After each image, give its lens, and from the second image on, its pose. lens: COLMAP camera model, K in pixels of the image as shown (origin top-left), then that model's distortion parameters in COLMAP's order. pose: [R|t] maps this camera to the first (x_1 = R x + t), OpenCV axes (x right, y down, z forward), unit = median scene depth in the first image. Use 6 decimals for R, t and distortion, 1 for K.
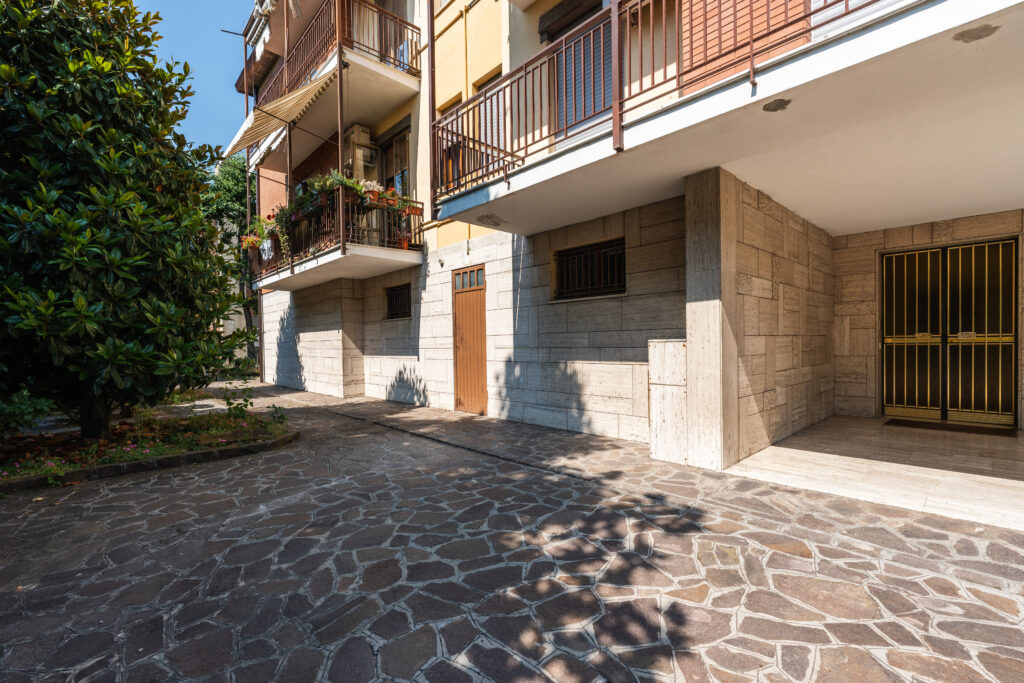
lens RADIAL K [[450.2, 0, 508.1], [0, 450.2, 349.7], [0, 0, 1]] dist [-0.007253, 0.001528]
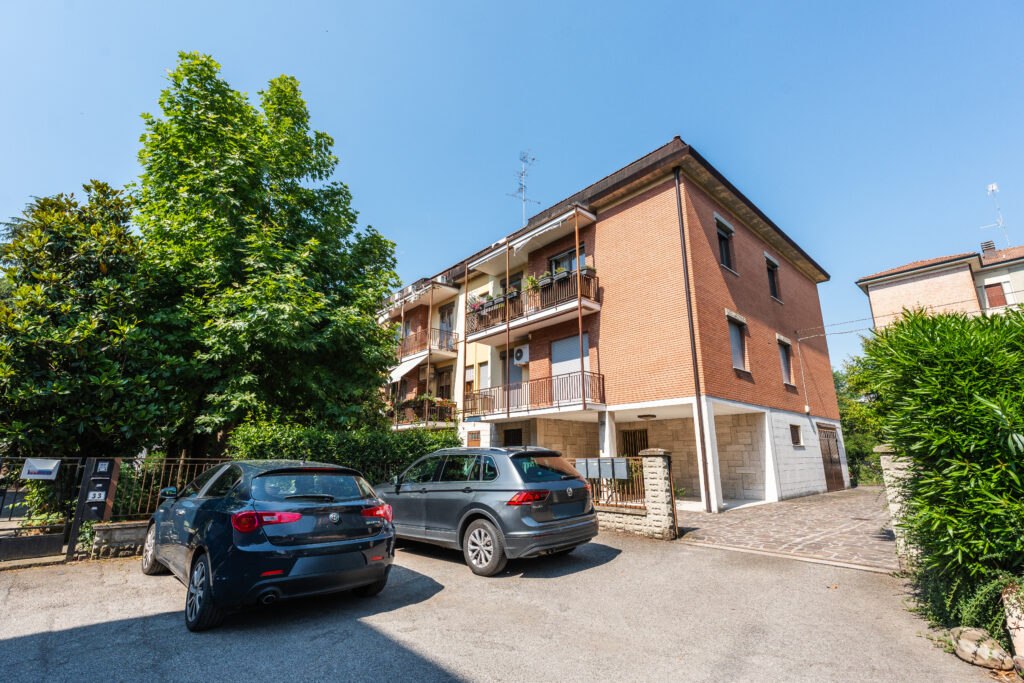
lens RADIAL K [[450.2, 0, 508.2], [0, 450.2, 350.0], [0, 0, 1]] dist [-0.007253, 0.001528]
pose [[0.999809, 0.009915, -0.016854, 0.207889], [-0.013798, 0.968458, -0.248795, 0.008233], [0.013856, 0.248980, 0.968409, -2.287854]]
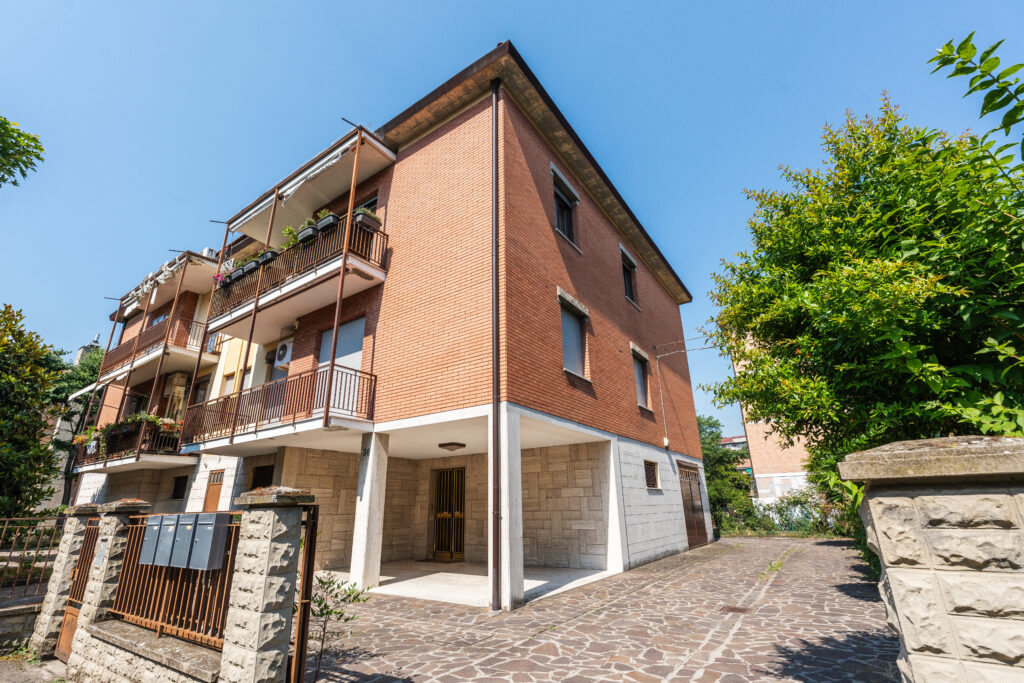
lens RADIAL K [[450.2, 0, 508.9], [0, 450.2, 353.4], [0, 0, 1]] dist [-0.007253, 0.001528]
pose [[0.975571, 0.070592, 0.208035, 0.856817], [0.004739, 0.939984, -0.341187, -0.017499], [-0.219634, 0.333838, 0.916686, -1.357969]]
